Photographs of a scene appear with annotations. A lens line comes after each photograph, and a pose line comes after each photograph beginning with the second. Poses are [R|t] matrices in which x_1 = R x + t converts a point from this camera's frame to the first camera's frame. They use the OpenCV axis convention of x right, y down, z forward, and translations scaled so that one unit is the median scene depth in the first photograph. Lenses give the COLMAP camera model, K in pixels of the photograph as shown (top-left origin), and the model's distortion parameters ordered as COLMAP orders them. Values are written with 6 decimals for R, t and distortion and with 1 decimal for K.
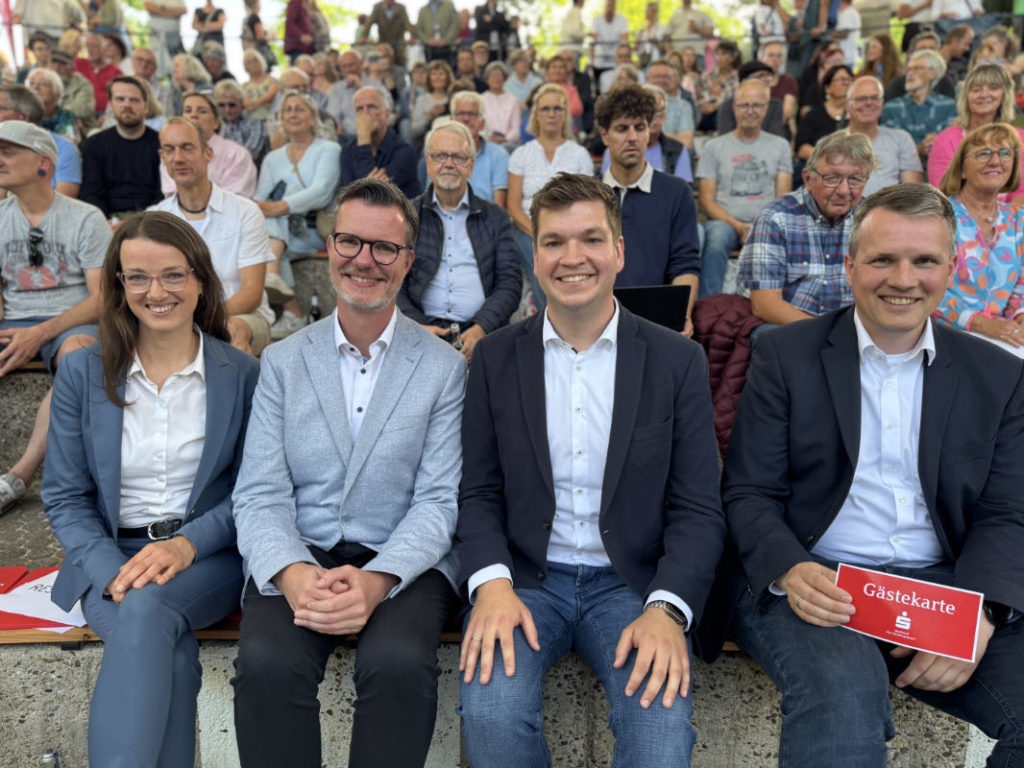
lens RADIAL K [[722.2, 0, 512.0], [0, 722.2, 384.0], [0, 0, 1]] dist [0.162506, -0.239510]
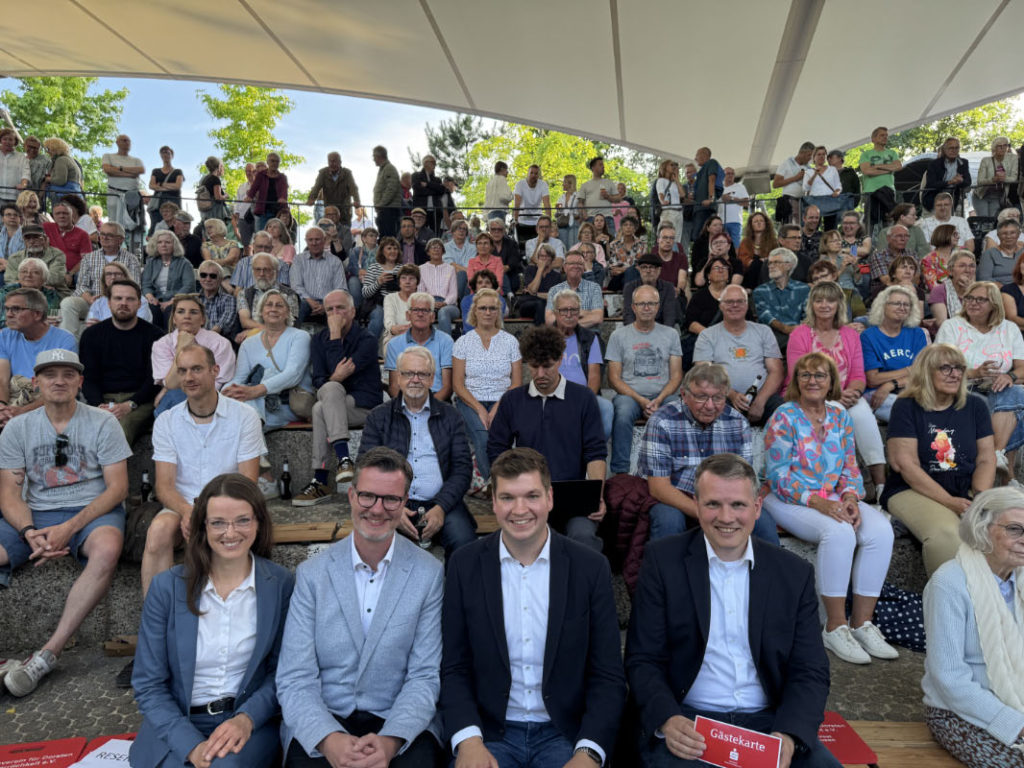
lens RADIAL K [[710.9, 0, 510.5], [0, 710.9, 399.4], [0, 0, 1]] dist [0.105140, -0.126770]
pose [[0.995390, -0.007365, 0.095630, -0.067742], [0.019831, 0.991307, -0.130067, -0.180466], [-0.093841, 0.131364, 0.986883, -0.440678]]
